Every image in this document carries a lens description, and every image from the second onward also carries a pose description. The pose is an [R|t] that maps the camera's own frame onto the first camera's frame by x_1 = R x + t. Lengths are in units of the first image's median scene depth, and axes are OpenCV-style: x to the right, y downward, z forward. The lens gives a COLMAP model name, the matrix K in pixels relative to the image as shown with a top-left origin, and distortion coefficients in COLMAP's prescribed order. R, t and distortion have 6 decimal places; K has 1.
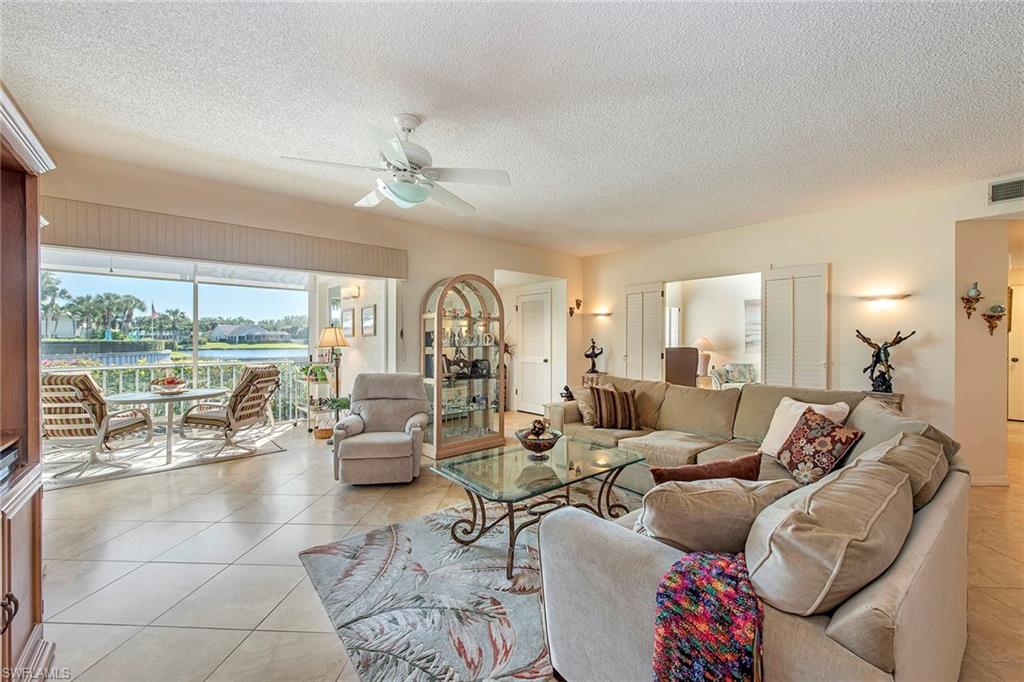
lens RADIAL K [[408.8, 0, 512.7], [0, 408.8, 335.3], [0, 0, 1]] dist [0.018224, 0.000107]
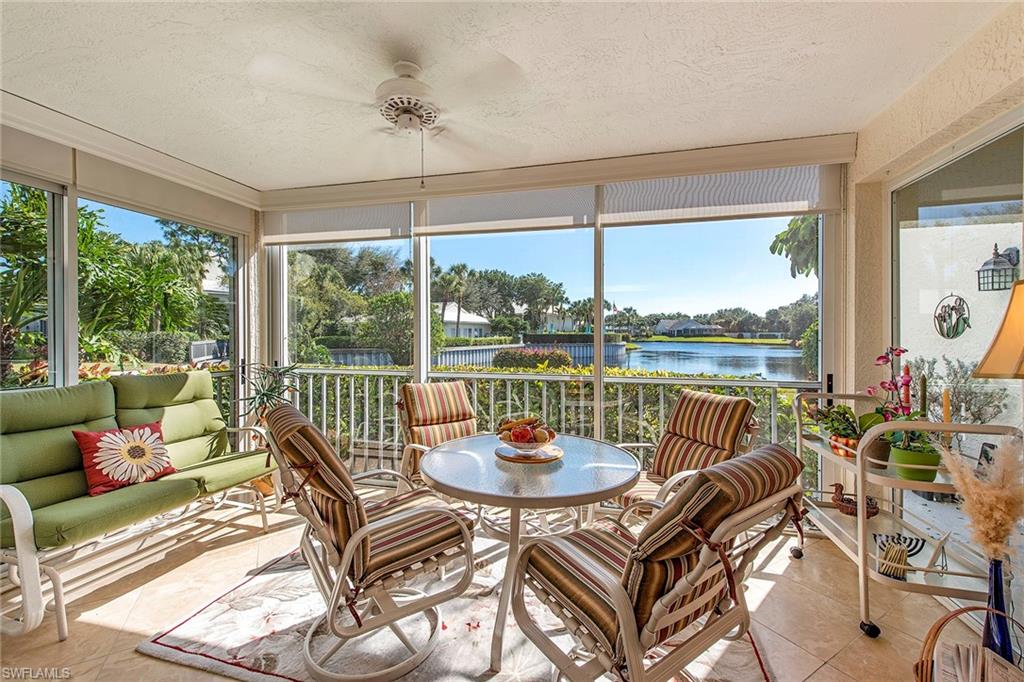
lens RADIAL K [[408.8, 0, 512.7], [0, 408.8, 335.3], [0, 0, 1]] dist [0.018224, 0.000107]
pose [[0.566769, 0.006108, -0.823854, -0.038035], [0.006616, 0.999907, 0.011964, 0.000620], [0.823850, -0.012232, 0.566675, 0.058878]]
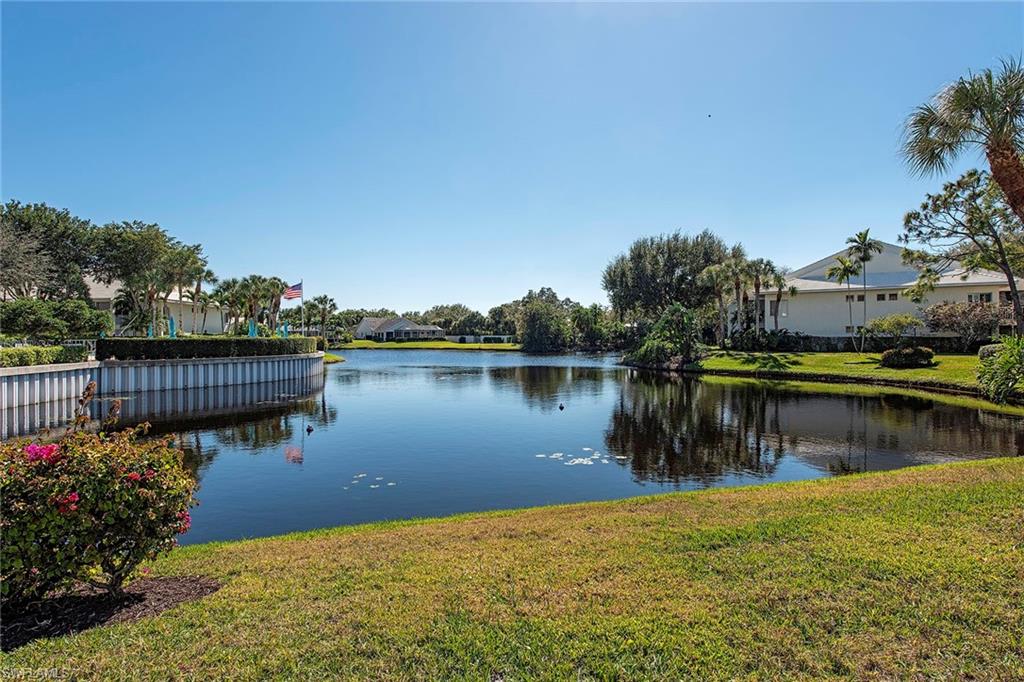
lens RADIAL K [[539.6, 0, 512.0], [0, 539.6, 341.0], [0, 0, 1]] dist [-0.002322, -0.000879]
pose [[0.944424, 0.002145, -0.328722, -0.188001], [0.004086, 0.999825, 0.018265, 0.002062], [0.328704, -0.018593, 0.944250, 0.204874]]
